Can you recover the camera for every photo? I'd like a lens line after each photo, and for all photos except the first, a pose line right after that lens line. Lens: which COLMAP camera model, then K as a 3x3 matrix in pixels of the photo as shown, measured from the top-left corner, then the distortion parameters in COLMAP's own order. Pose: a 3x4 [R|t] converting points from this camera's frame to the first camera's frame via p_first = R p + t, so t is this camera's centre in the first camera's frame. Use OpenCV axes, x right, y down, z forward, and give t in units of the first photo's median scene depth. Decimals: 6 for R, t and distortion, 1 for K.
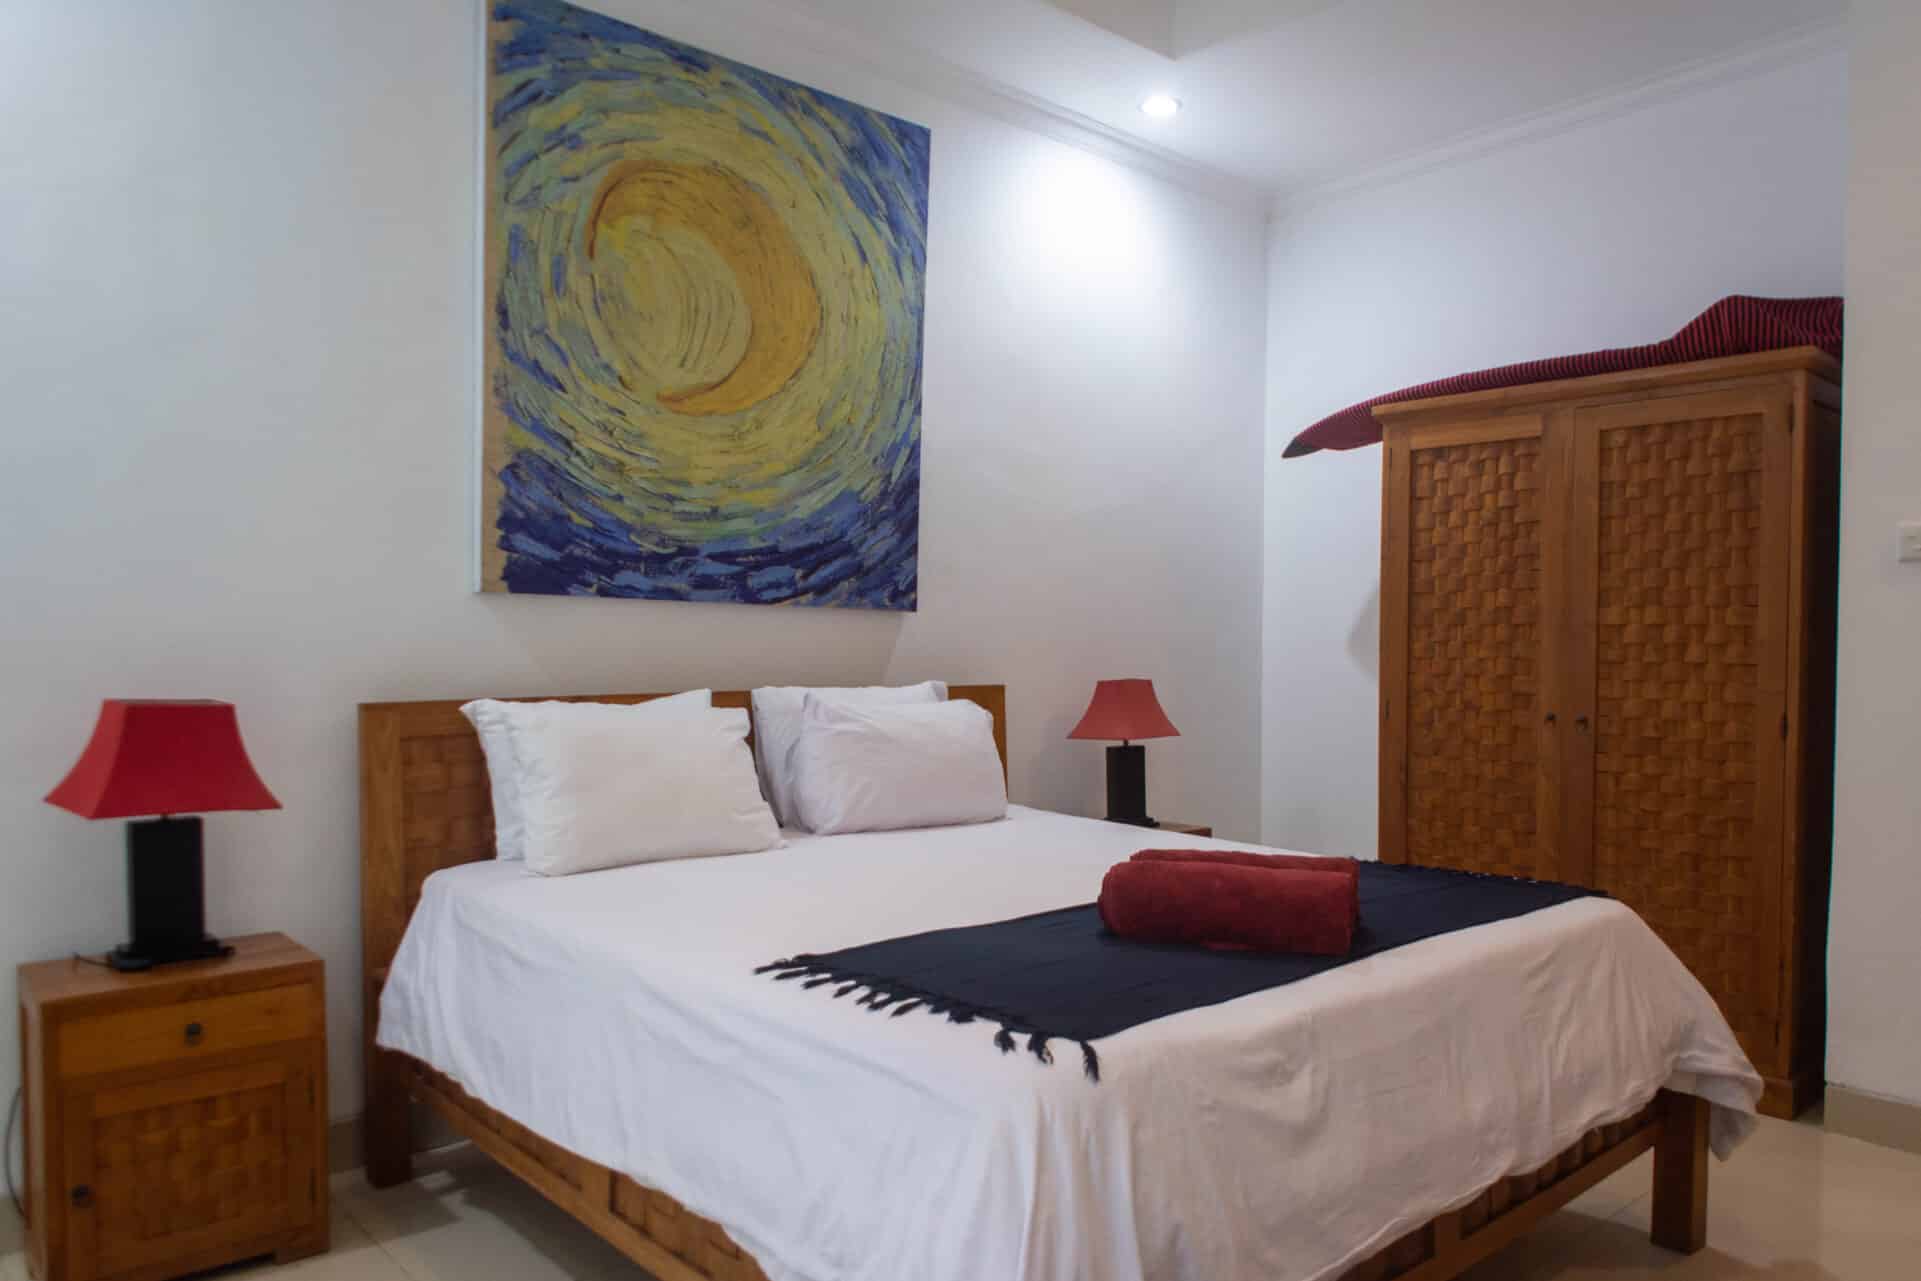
lens RADIAL K [[1258.1, 0, 958.6], [0, 1258.1, 694.6], [0, 0, 1]] dist [-0.005202, -0.024651]
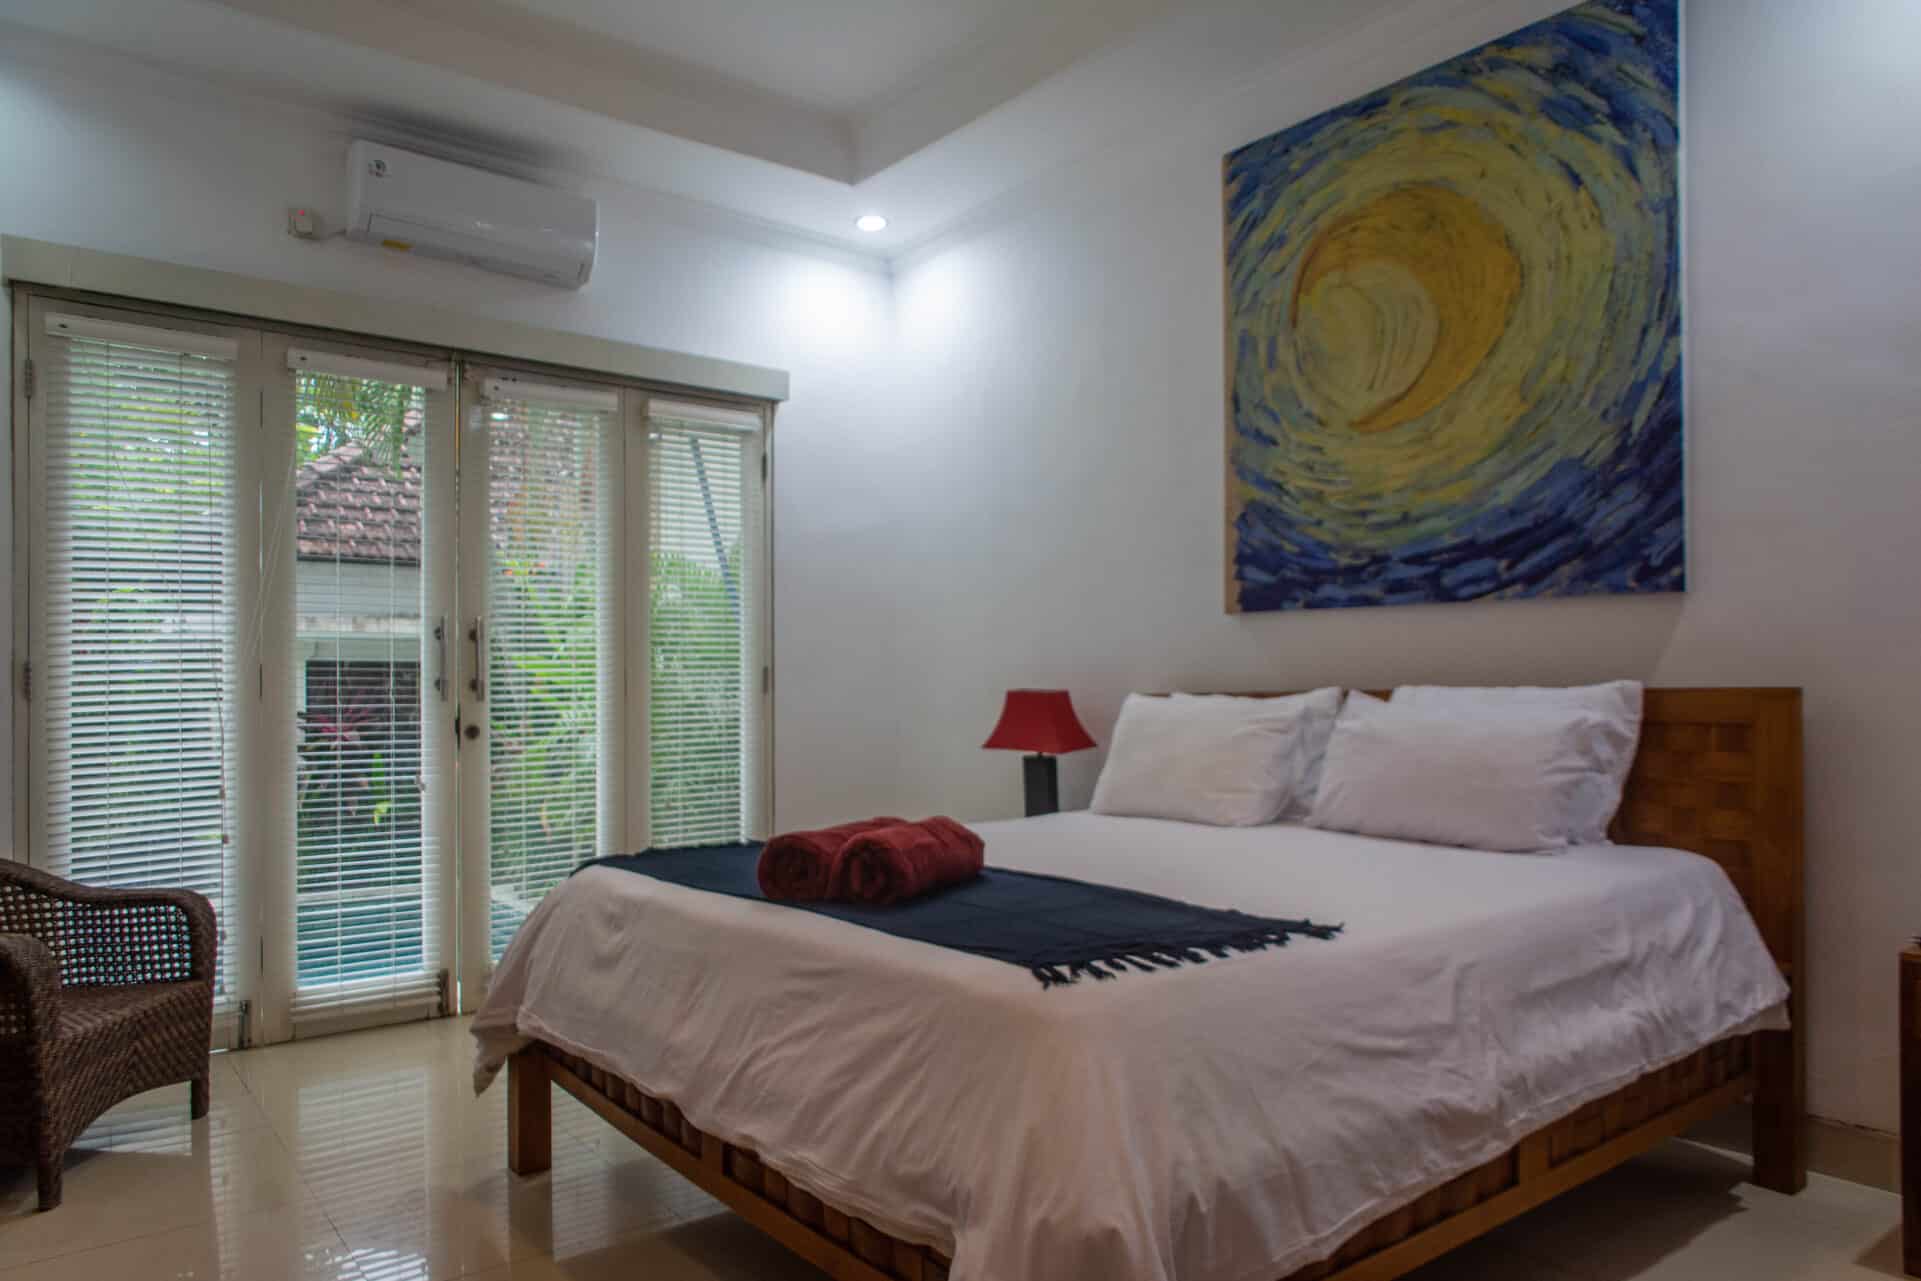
lens RADIAL K [[1258.1, 0, 958.6], [0, 1258.1, 694.6], [0, 0, 1]] dist [-0.005202, -0.024651]
pose [[-0.046956, -0.000010, -0.998897, 0.840833], [-0.028053, 0.999606, 0.001308, 0.008881], [0.998503, 0.028084, -0.046938, 0.678462]]
